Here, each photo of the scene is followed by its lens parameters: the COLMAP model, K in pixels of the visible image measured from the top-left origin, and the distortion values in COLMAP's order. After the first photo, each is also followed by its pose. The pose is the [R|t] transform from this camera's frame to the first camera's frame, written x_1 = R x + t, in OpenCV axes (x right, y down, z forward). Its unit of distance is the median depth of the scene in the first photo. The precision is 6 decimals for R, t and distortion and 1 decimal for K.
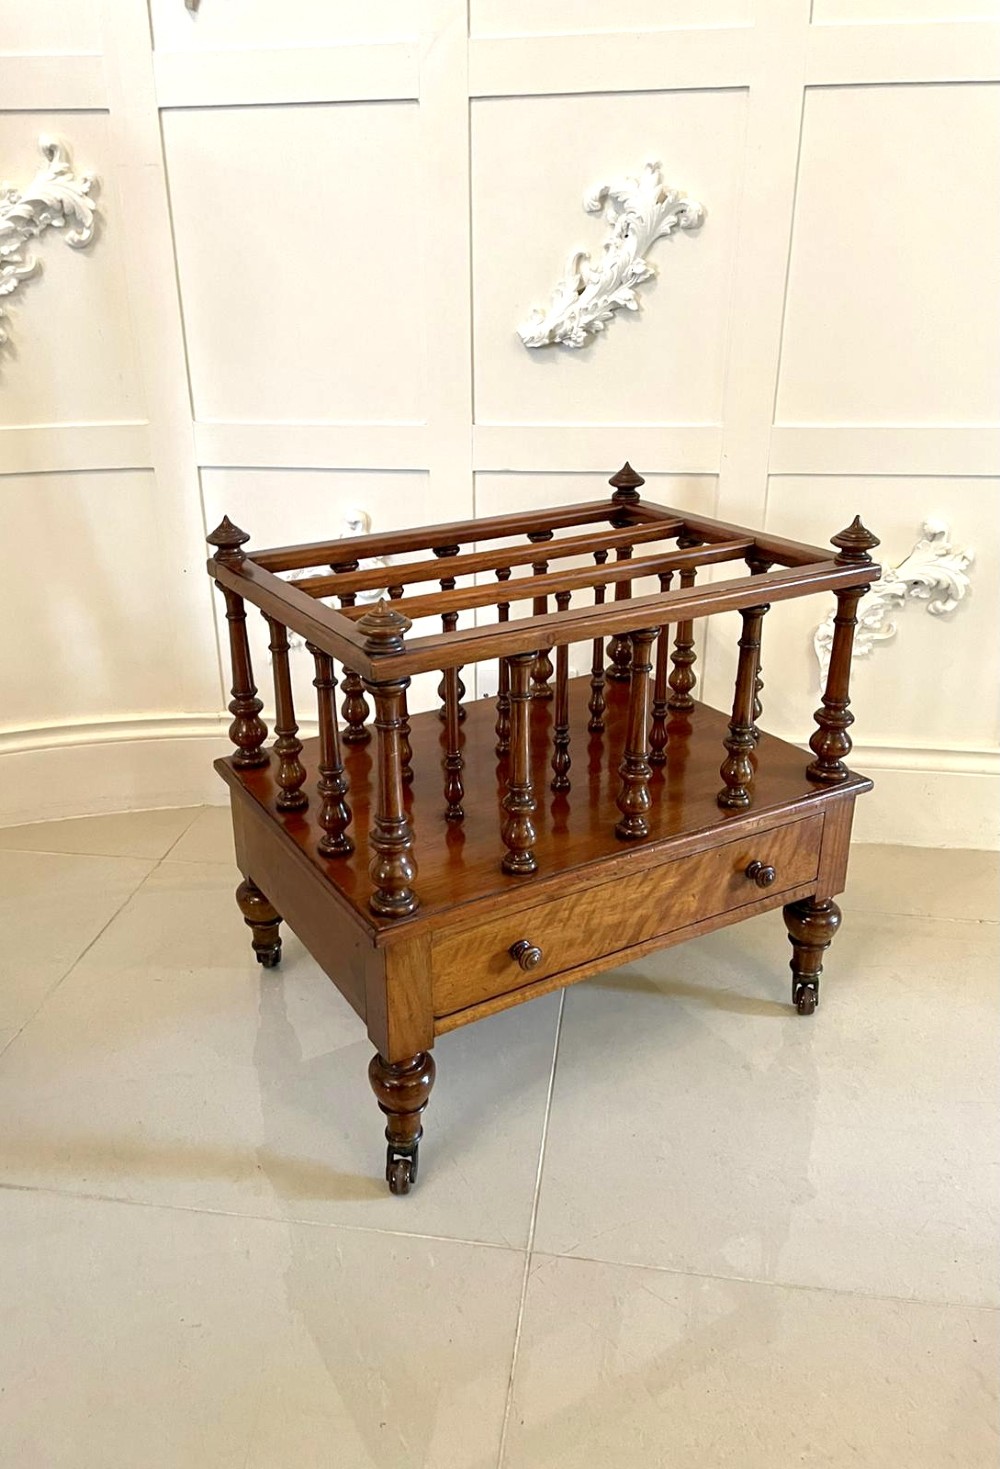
lens RADIAL K [[1161.6, 0, 454.3], [0, 1161.6, 731.3], [0, 0, 1]] dist [0.002167, -0.041368]
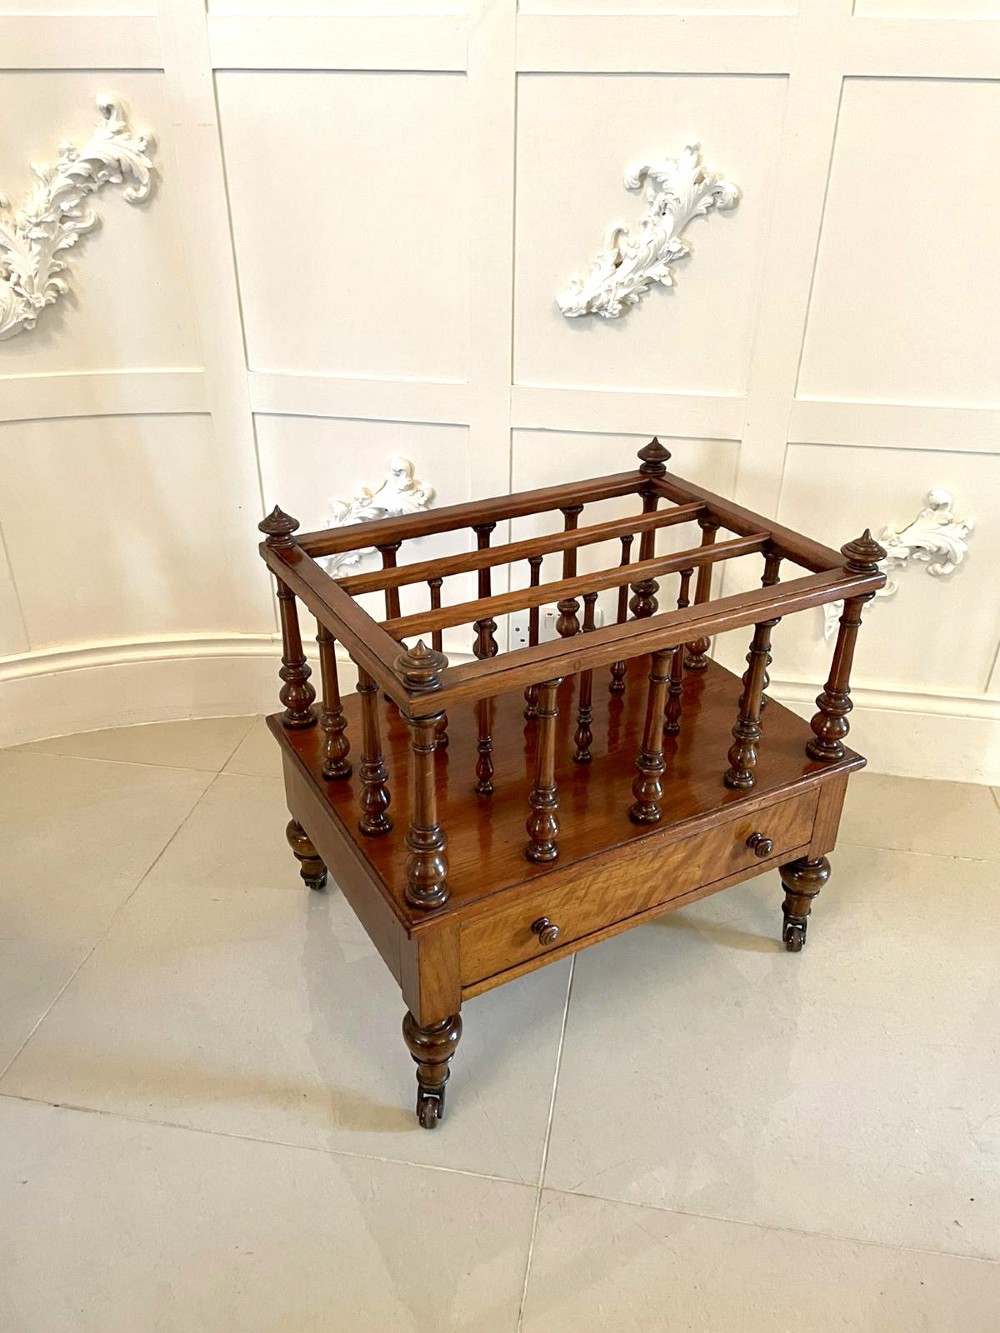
lens RADIAL K [[1052.6, 0, 496.5], [0, 1052.6, 682.3], [0, 0, 1]] dist [0.008727, -0.046928]
pose [[0.999683, 0.023711, 0.008495, 0.000392], [-0.024509, 0.993485, 0.111296, -0.112234], [-0.005801, -0.111469, 0.993751, 0.017102]]
